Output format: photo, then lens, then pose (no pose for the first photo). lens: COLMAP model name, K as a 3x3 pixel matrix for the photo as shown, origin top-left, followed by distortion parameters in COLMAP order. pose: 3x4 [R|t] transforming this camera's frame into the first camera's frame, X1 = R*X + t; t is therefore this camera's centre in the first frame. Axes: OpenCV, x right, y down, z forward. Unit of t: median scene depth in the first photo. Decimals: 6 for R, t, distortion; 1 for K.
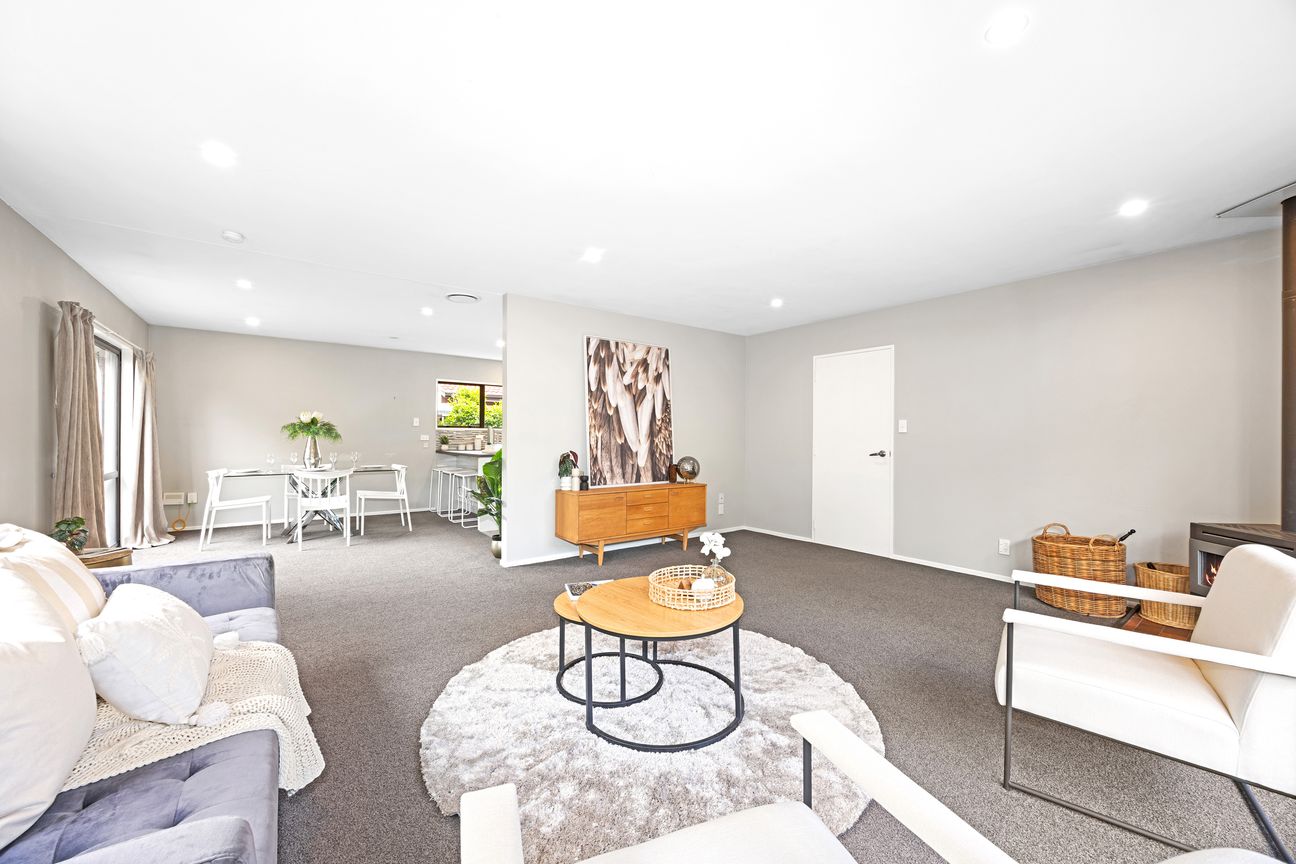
lens RADIAL K [[517.0, 0, 655.0], [0, 517.0, 435.9], [0, 0, 1]] dist [0.000246, 0.000020]
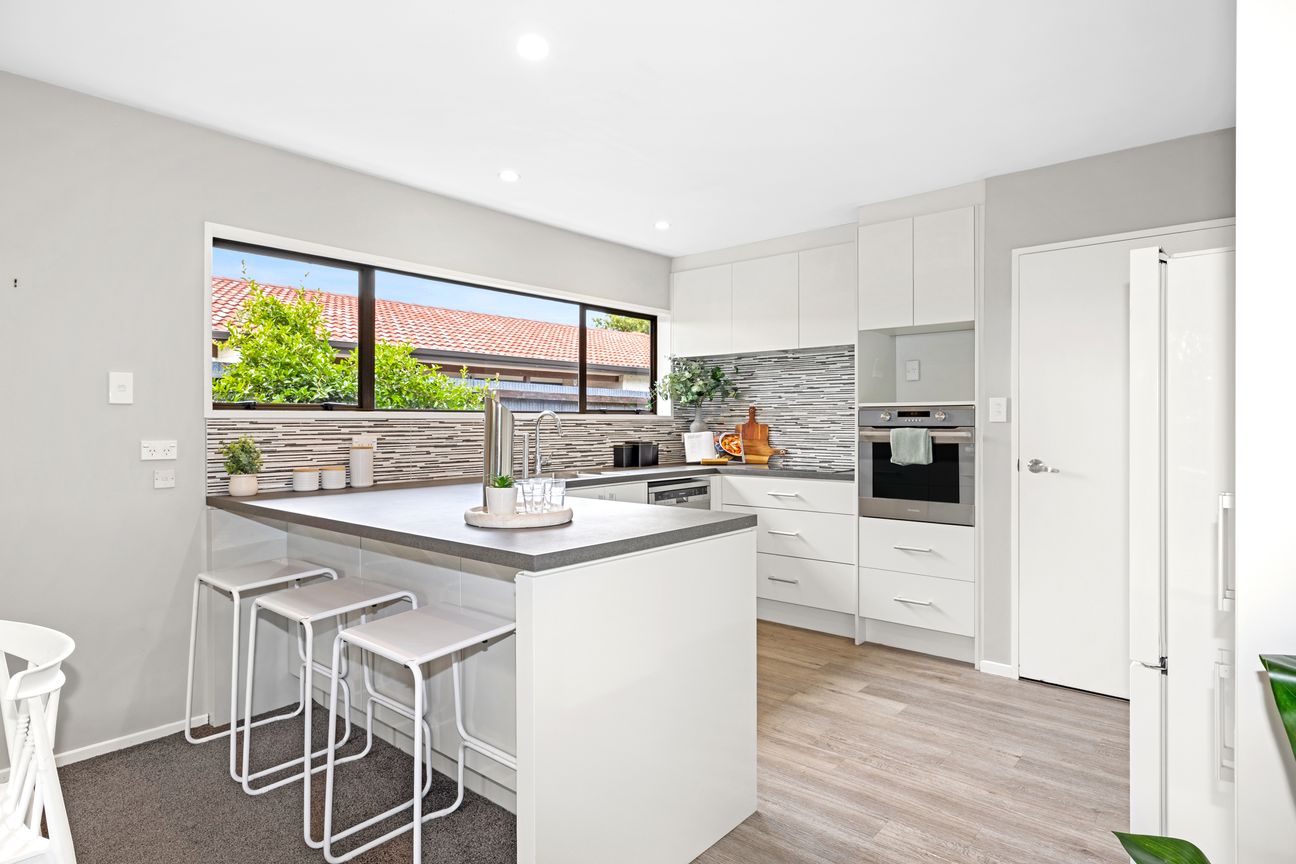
lens RADIAL K [[699.2, 0, 645.2], [0, 699.2, 425.9], [0, 0, 1]] dist [-0.001418, 0.000148]
pose [[0.972582, -0.006996, 0.232454, -0.272343], [0.005830, 0.999967, 0.005704, -0.007959], [-0.232486, -0.004192, 0.972591, 0.568364]]
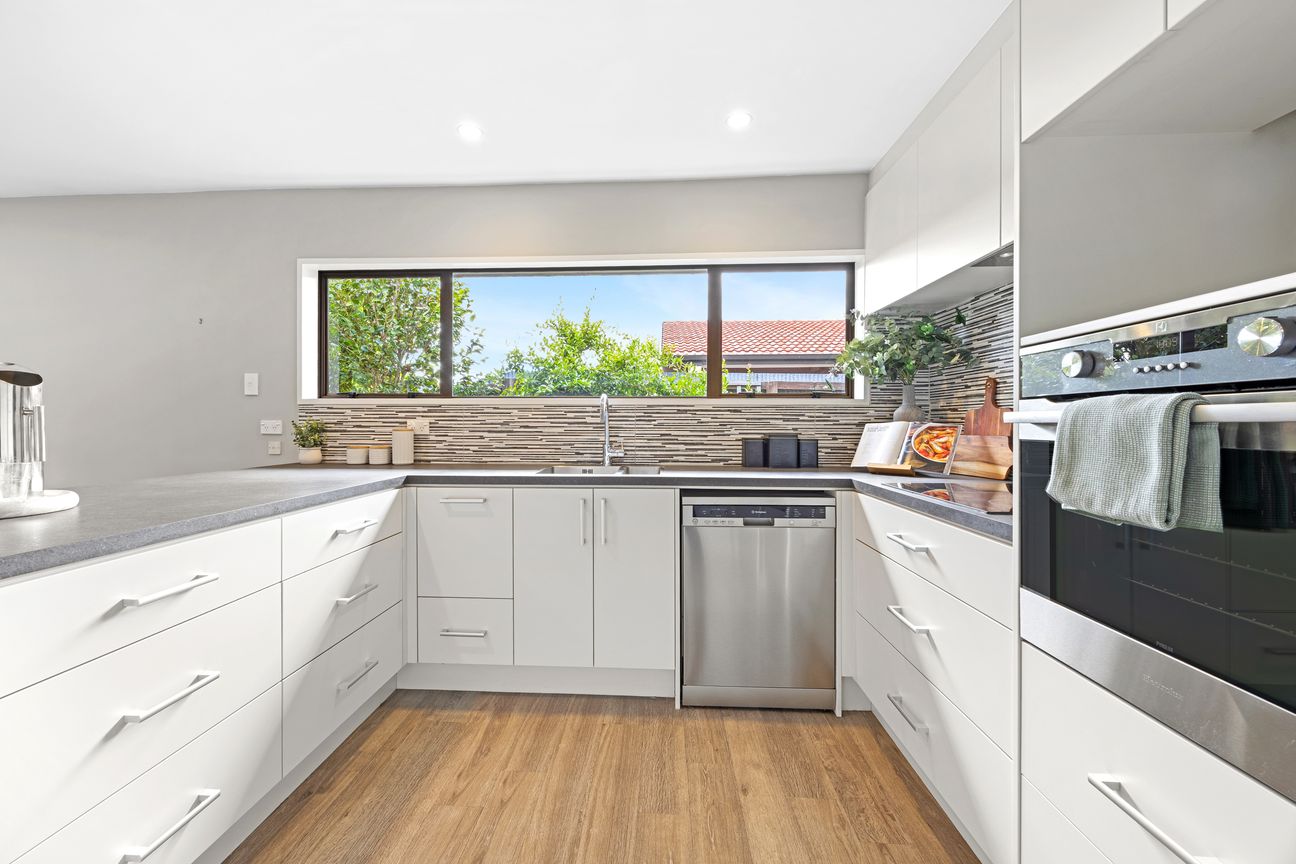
lens RADIAL K [[507.2, 0, 640.5], [0, 507.2, 425.5], [0, 0, 1]] dist [-0.001057, -0.000057]
pose [[0.773702, 0.000667, -0.633549, -0.023658], [0.000428, 0.999999, 0.001575, 0.001969], [0.633549, -0.001490, 0.773701, 0.826289]]
